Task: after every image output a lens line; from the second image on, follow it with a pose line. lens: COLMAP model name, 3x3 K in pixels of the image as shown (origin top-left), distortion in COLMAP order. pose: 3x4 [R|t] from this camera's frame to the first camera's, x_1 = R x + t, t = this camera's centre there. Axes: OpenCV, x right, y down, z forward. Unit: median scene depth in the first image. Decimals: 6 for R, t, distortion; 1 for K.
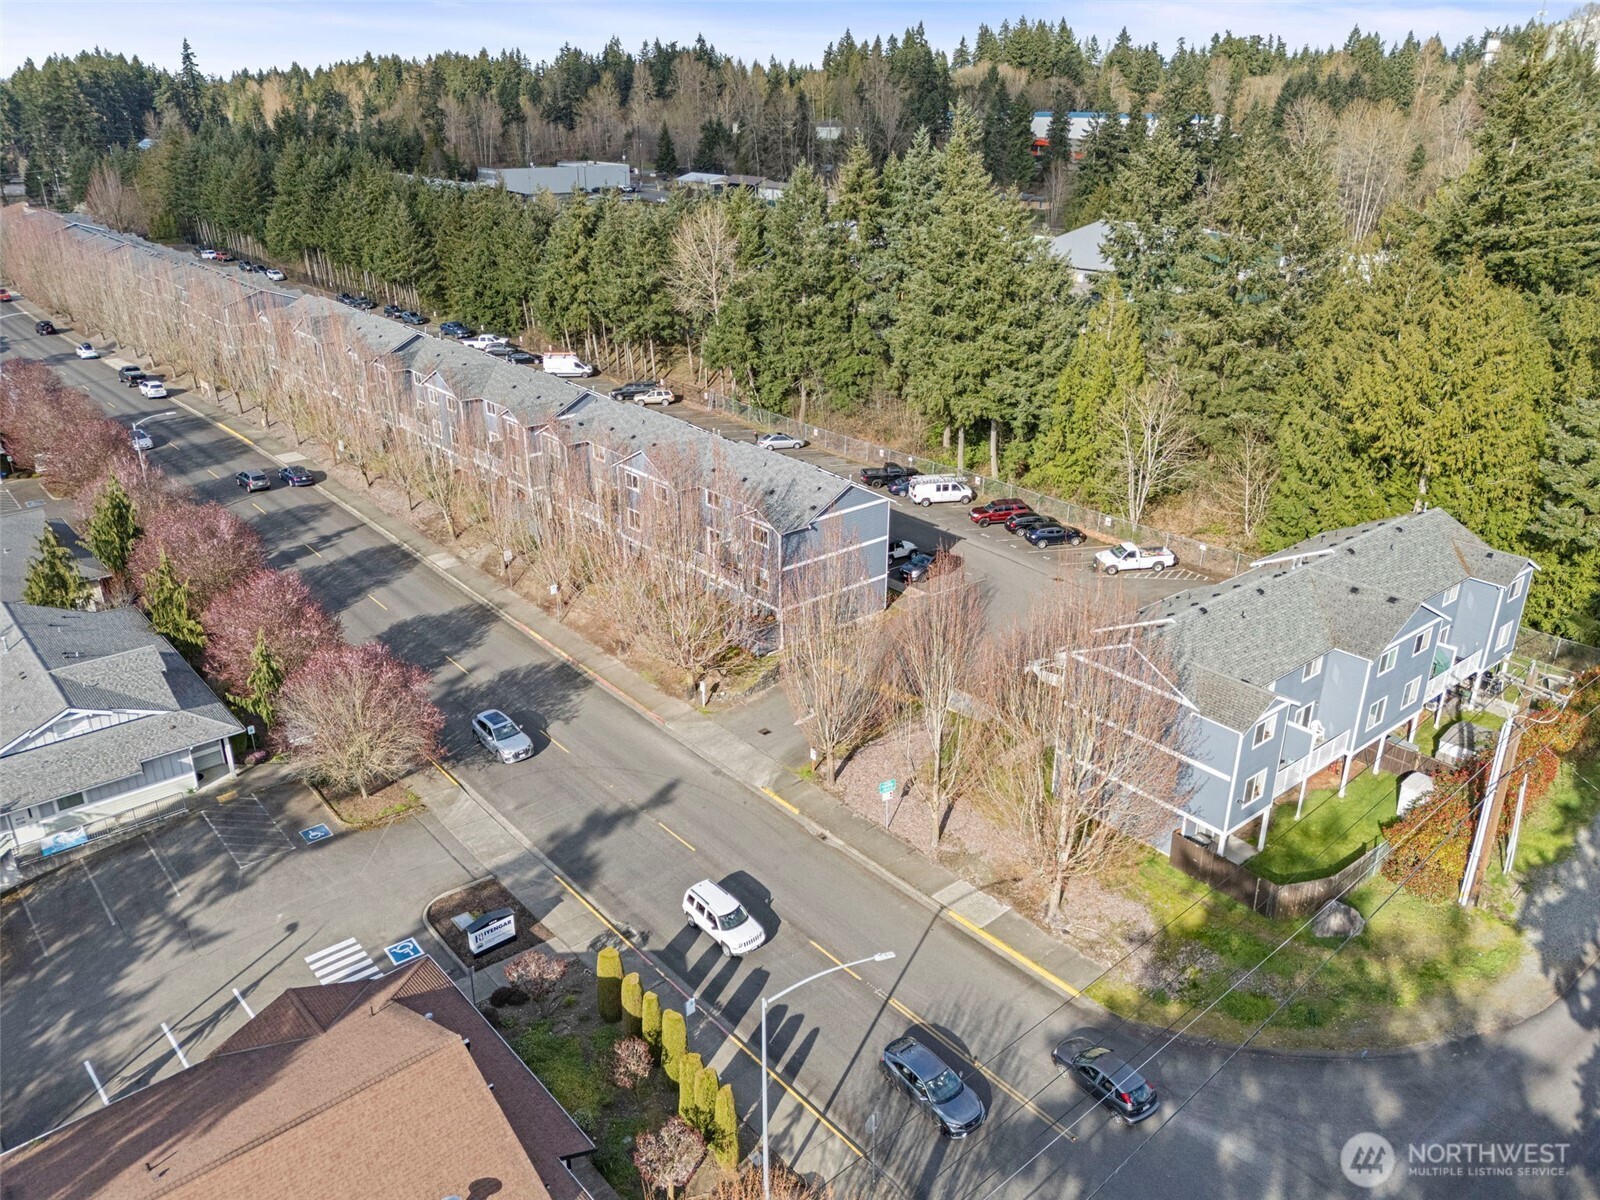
lens RADIAL K [[1181.9, 0, 801.8], [0, 1181.9, 596.2], [0, 0, 1]] dist [0.037776, -0.014882]
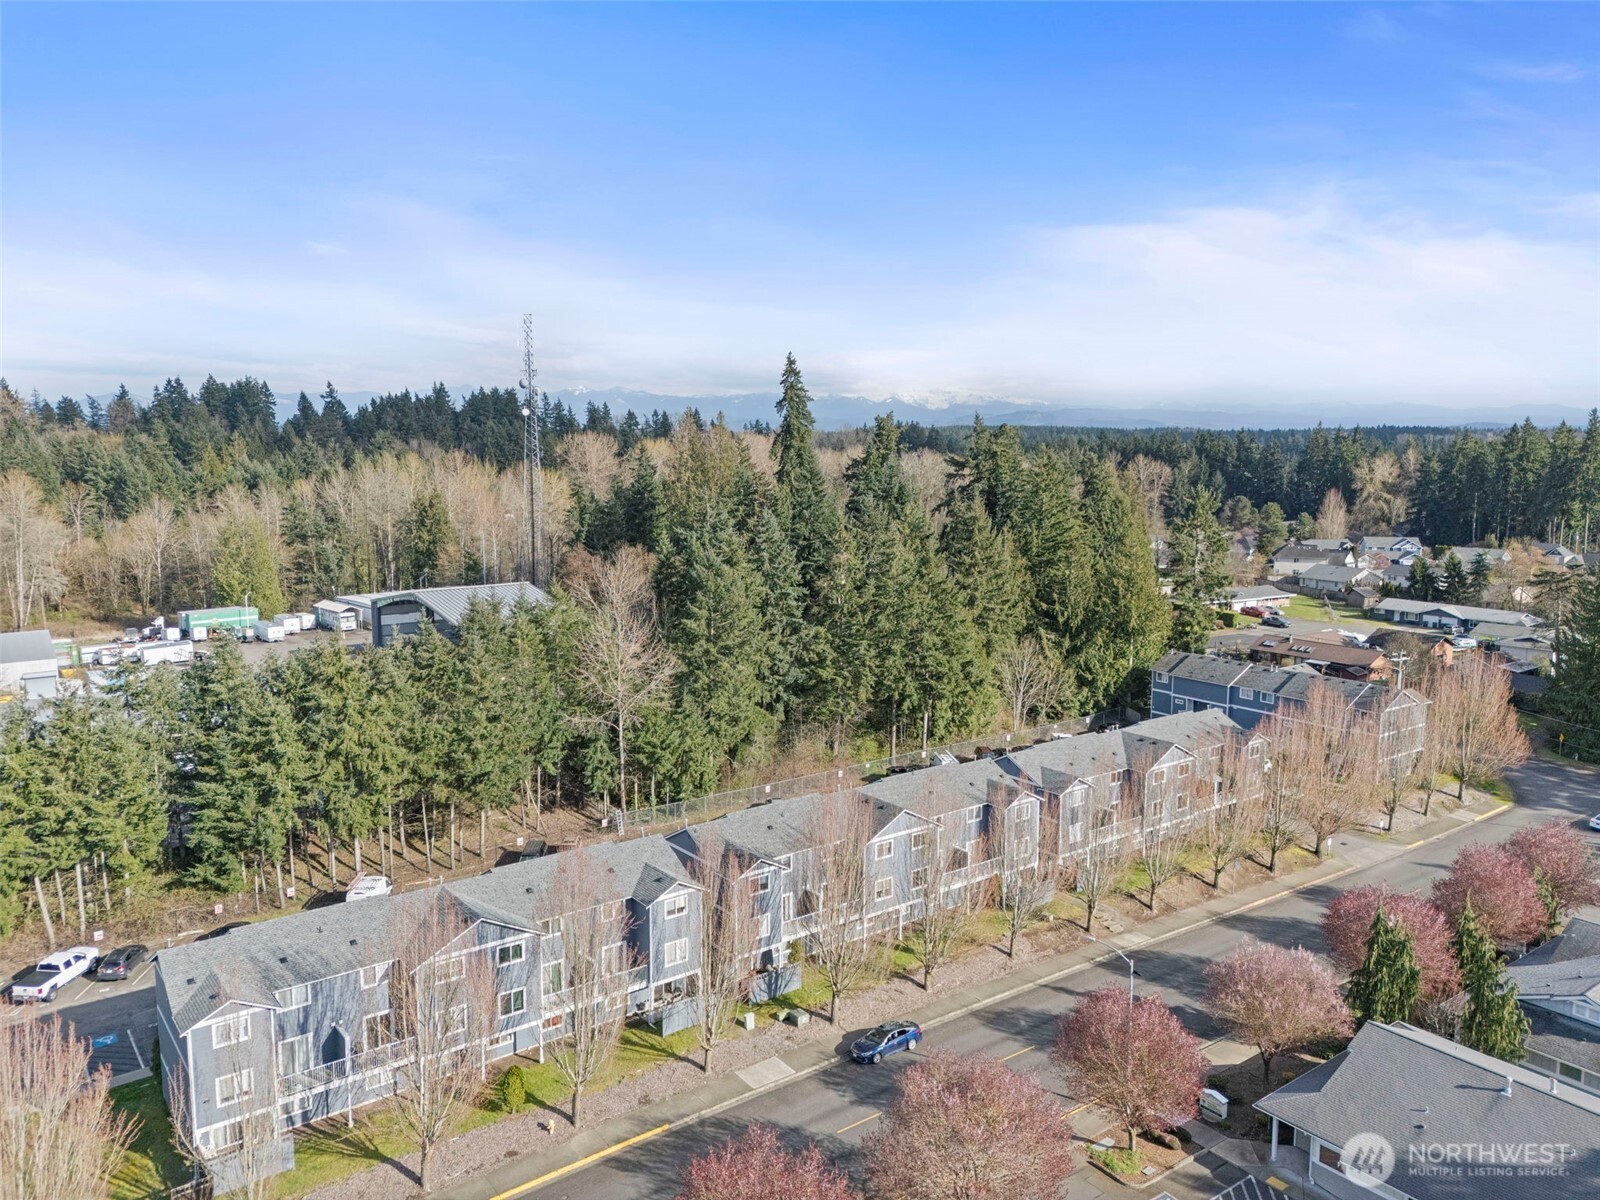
lens RADIAL K [[1181.9, 0, 802.8], [0, 1181.9, 601.9], [0, 0, 1]] dist [0.037776, -0.014882]
pose [[0.062149, -0.146072, 0.987320, -1.012319], [0.391568, 0.913490, 0.110501, -0.400561], [-0.918048, 0.379736, 0.113969, 0.874039]]
